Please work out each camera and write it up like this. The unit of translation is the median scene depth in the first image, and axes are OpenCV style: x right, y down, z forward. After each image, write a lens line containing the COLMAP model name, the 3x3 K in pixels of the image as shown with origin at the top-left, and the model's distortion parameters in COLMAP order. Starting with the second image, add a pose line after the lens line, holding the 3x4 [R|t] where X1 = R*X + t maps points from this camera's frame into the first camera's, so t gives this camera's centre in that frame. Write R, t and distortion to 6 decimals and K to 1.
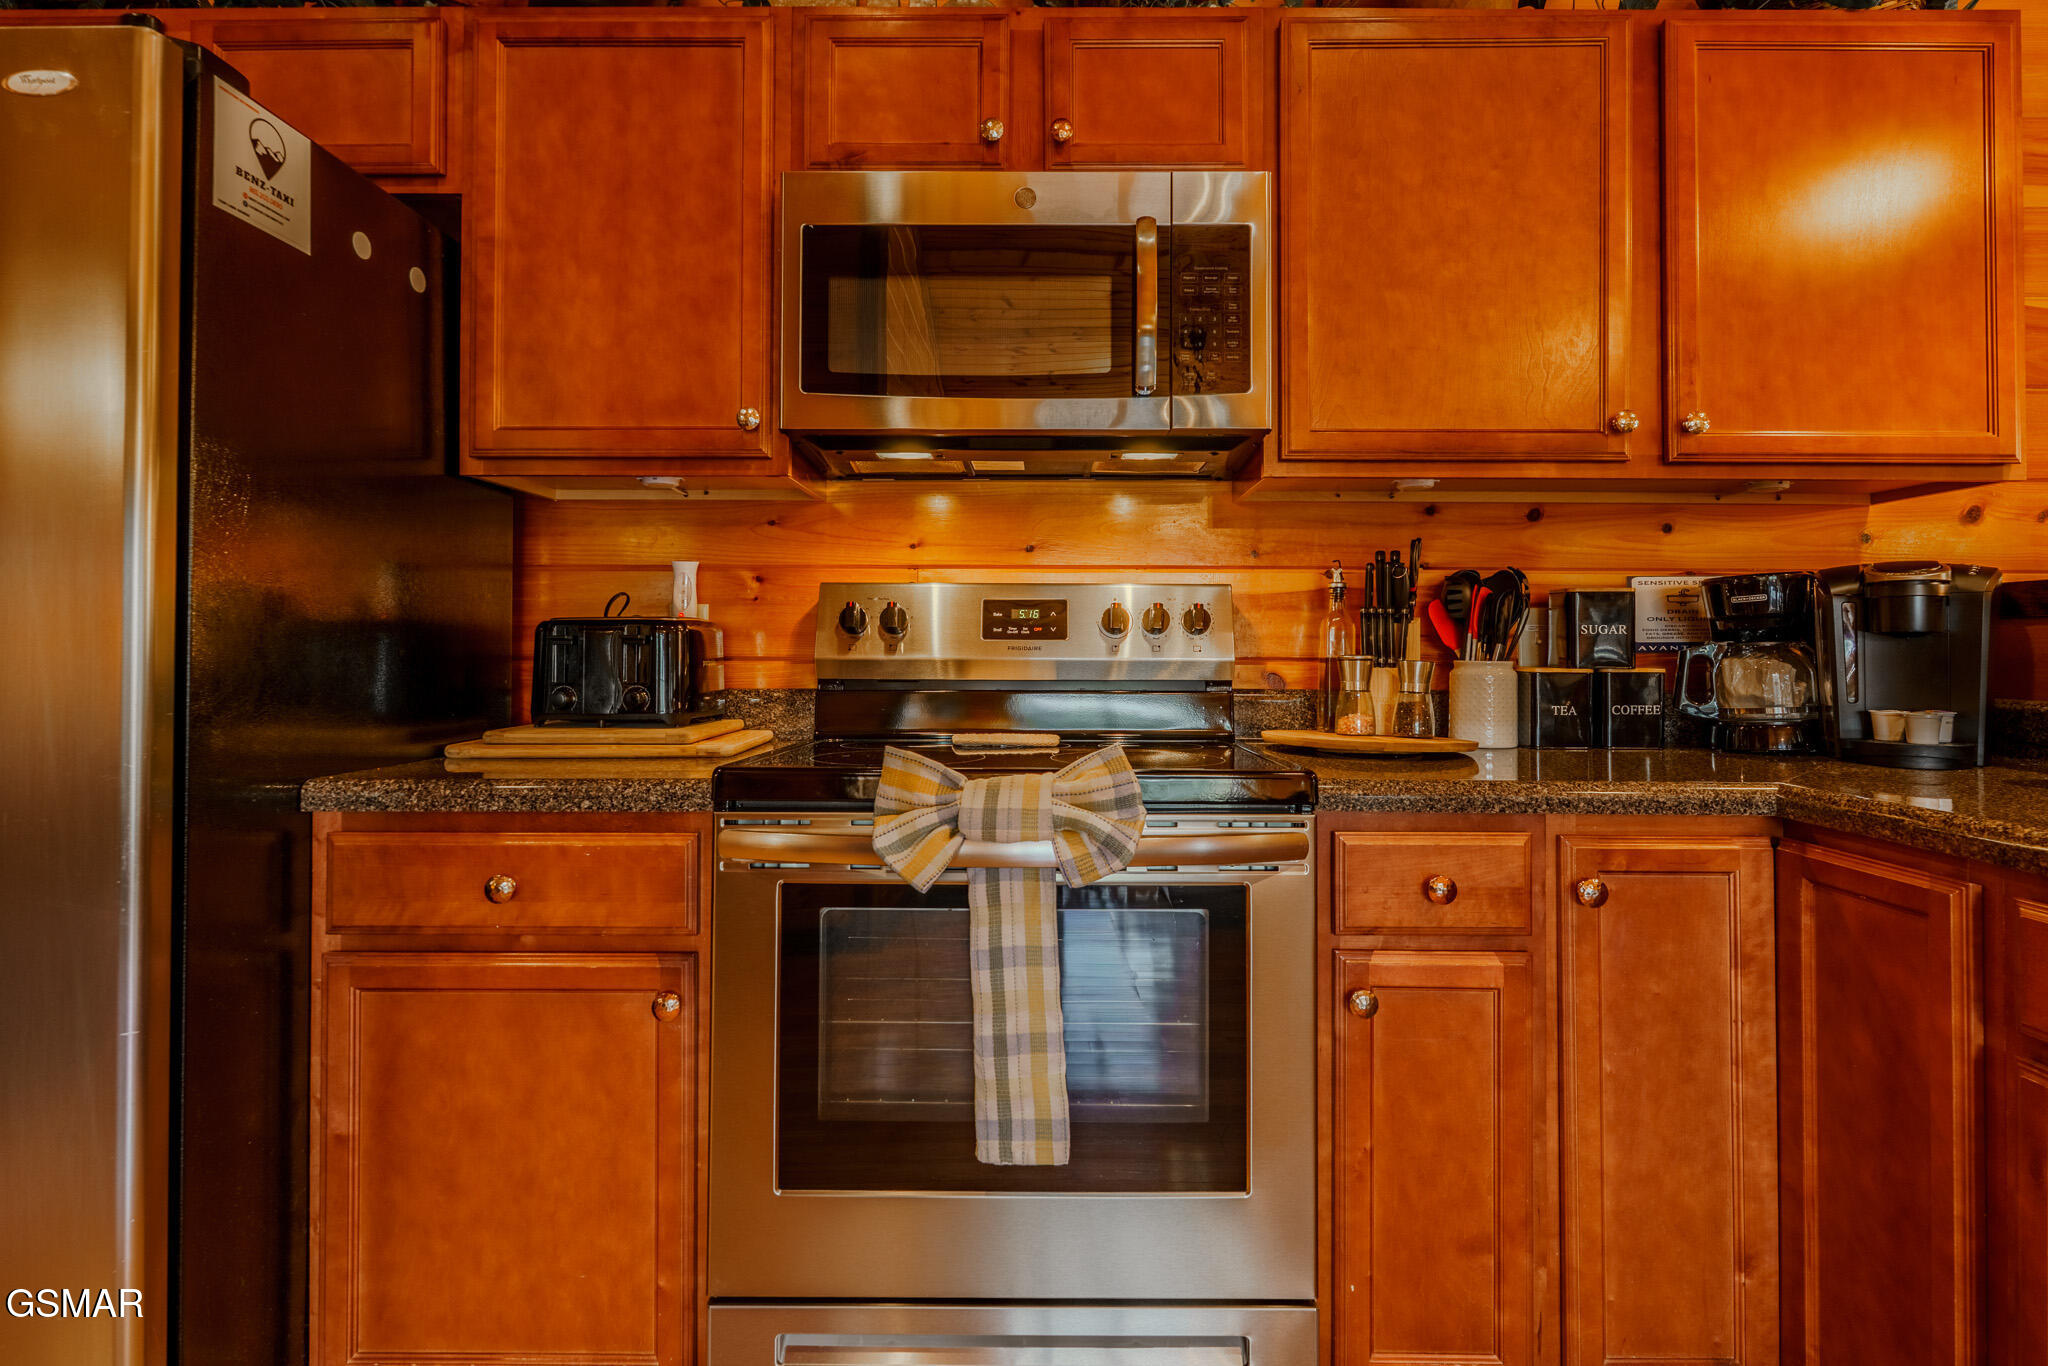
lens RADIAL K [[1039.8, 0, 1033.1], [0, 1039.8, 641.7], [0, 0, 1]] dist [-0.000772, 0.001568]
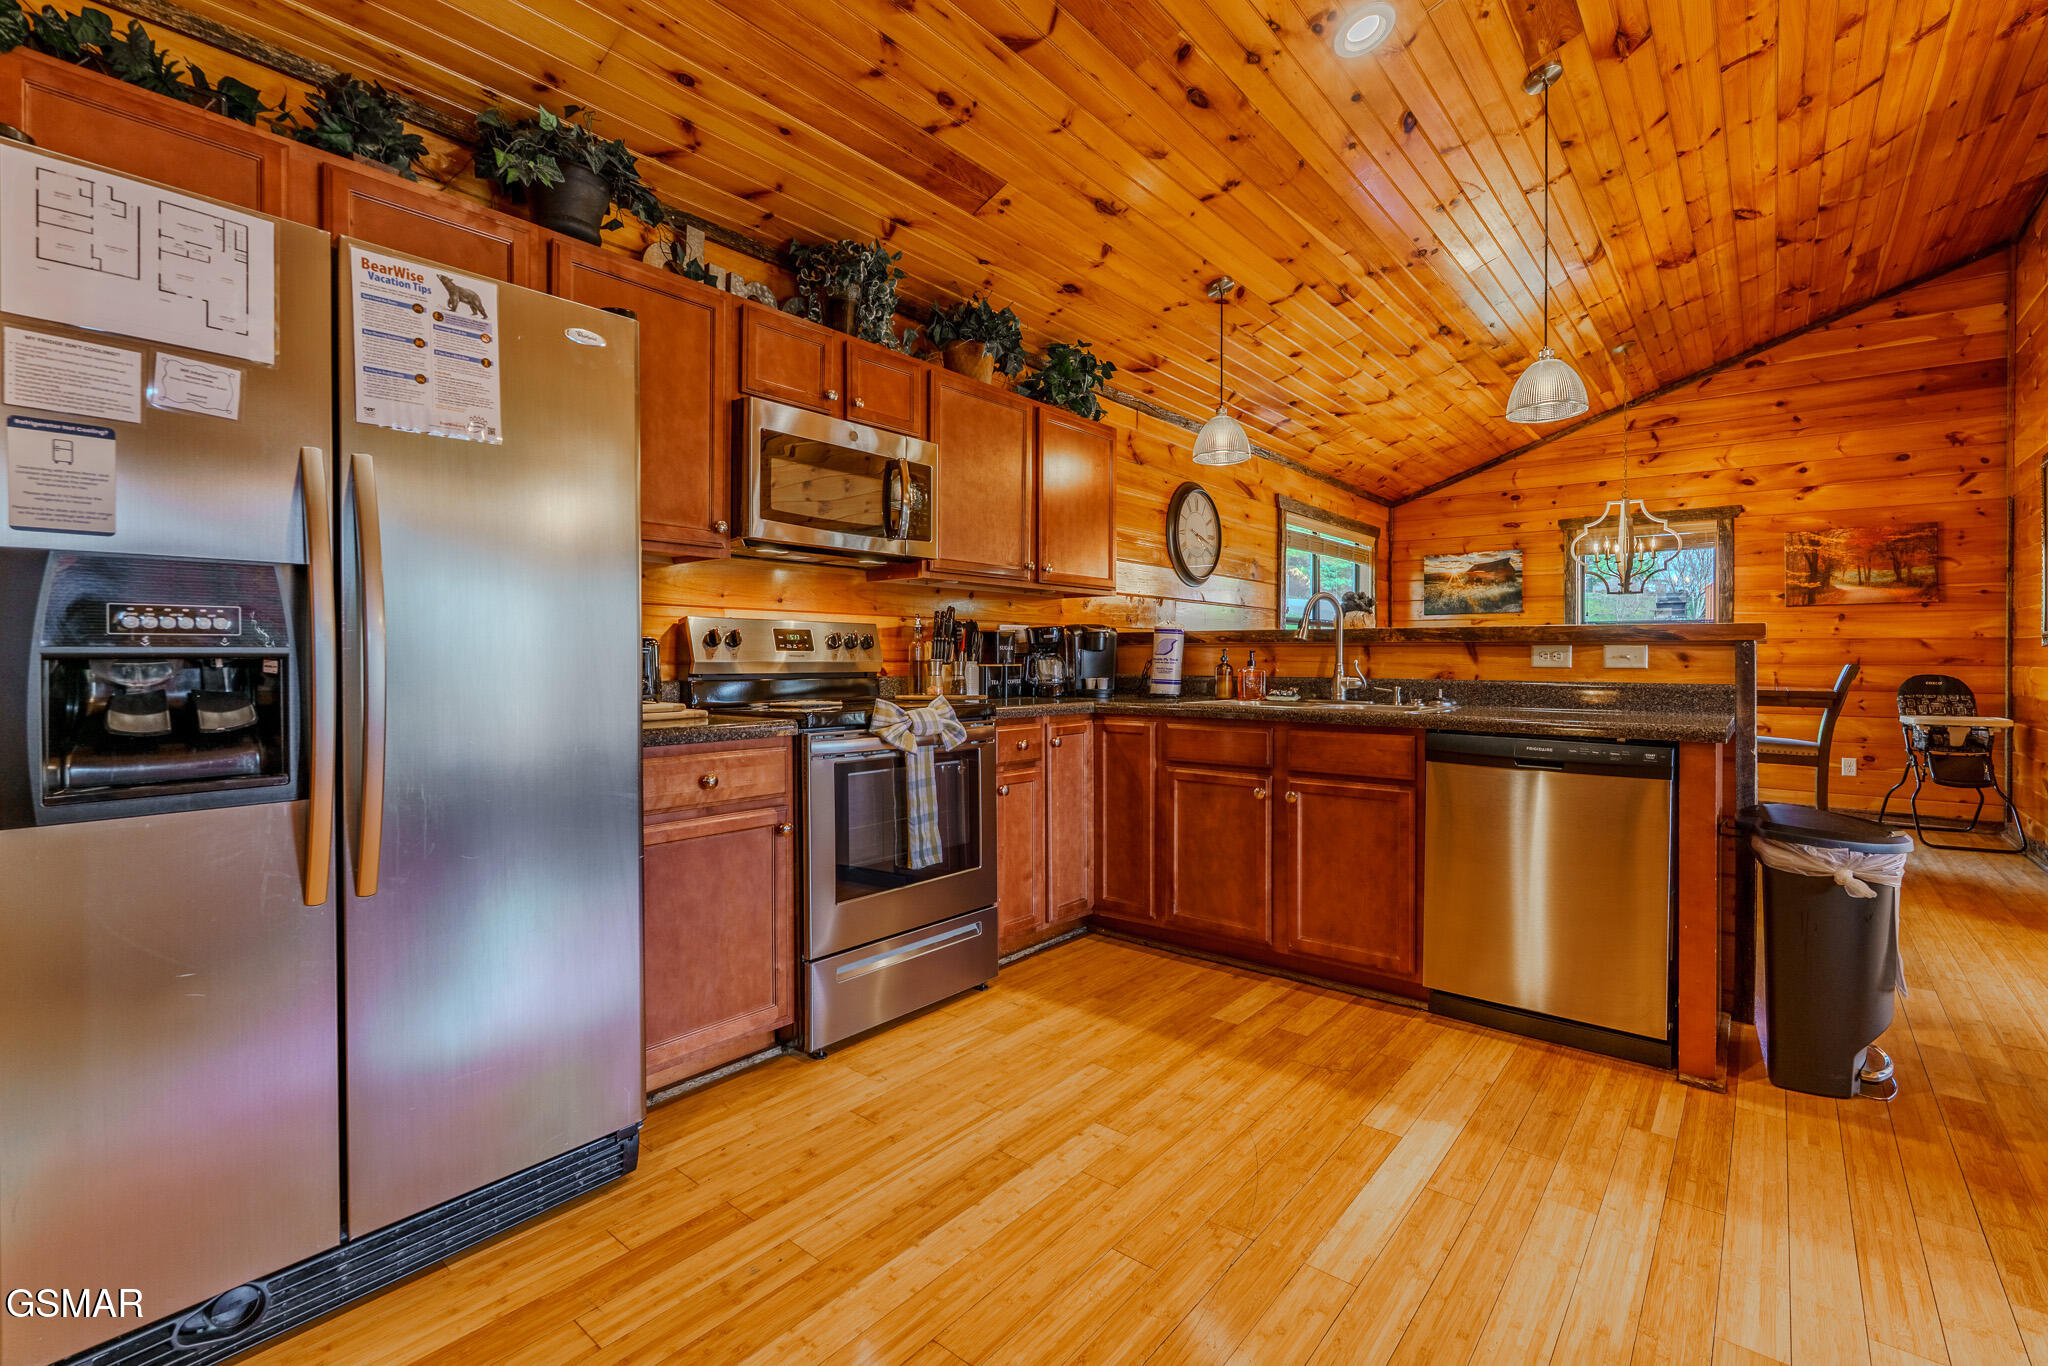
lens RADIAL K [[909.1, 0, 1058.9], [0, 909.1, 667.5], [0, 0, 1]] dist [-0.006860, 0.000724]
pose [[0.610874, -0.009275, 0.791673, -1.177135], [-0.006336, 0.999842, 0.016603, -0.001628], [-0.791702, -0.015158, 0.610719, -0.422646]]
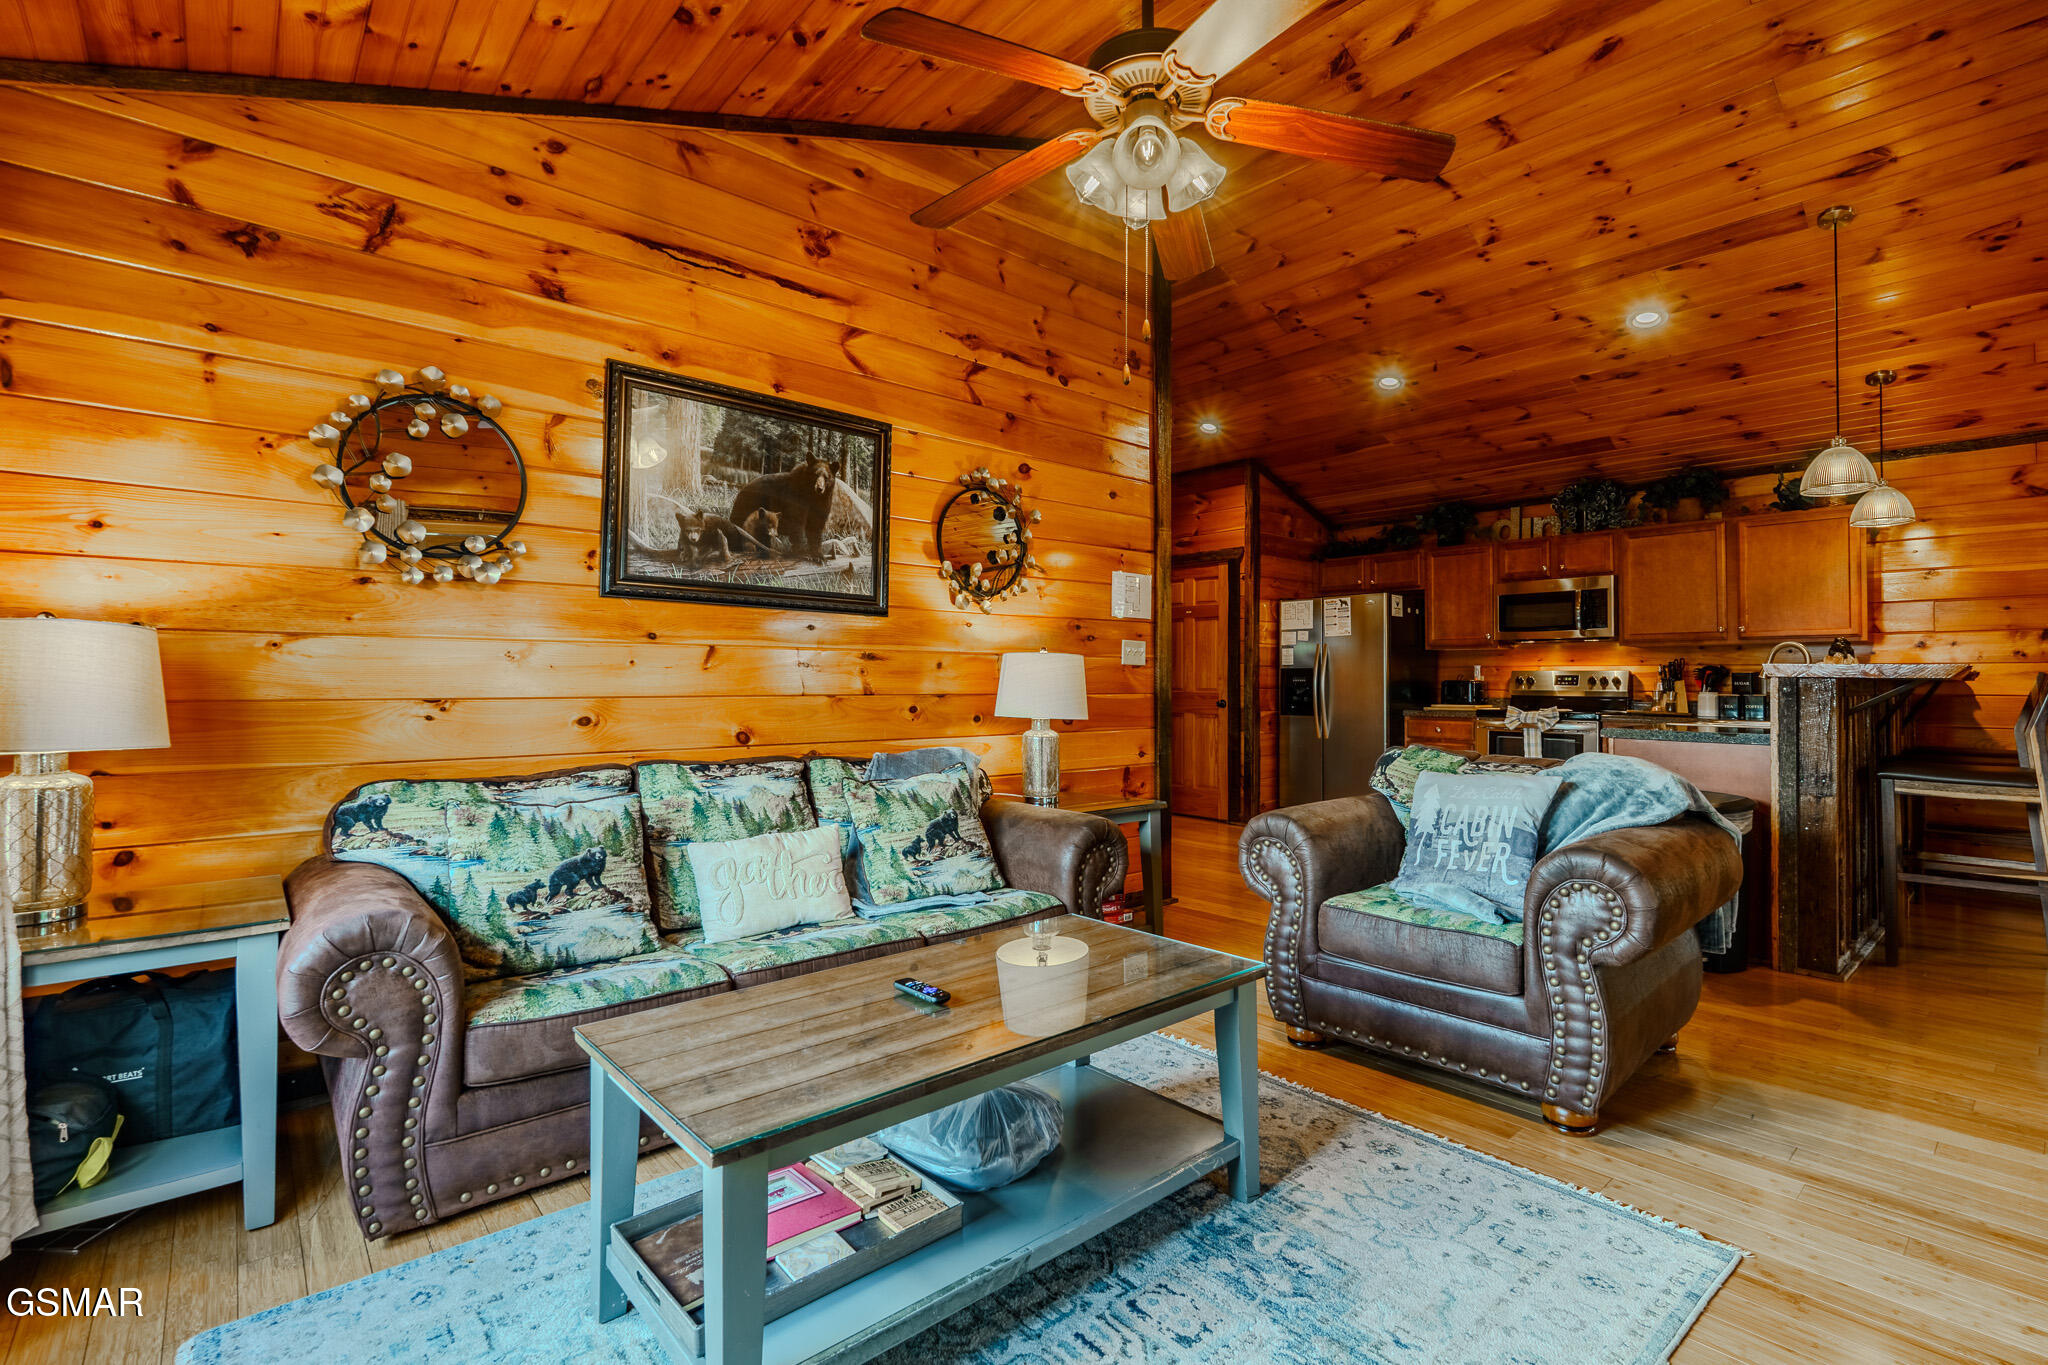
lens RADIAL K [[909.1, 0, 1040.9], [0, 909.1, 646.9], [0, 0, 1]] dist [-0.006860, 0.000724]
pose [[0.670592, -0.023727, -0.741447, 1.386961], [0.001684, 0.999534, -0.030462, -0.052394], [0.741824, 0.019179, 0.670320, -3.174135]]
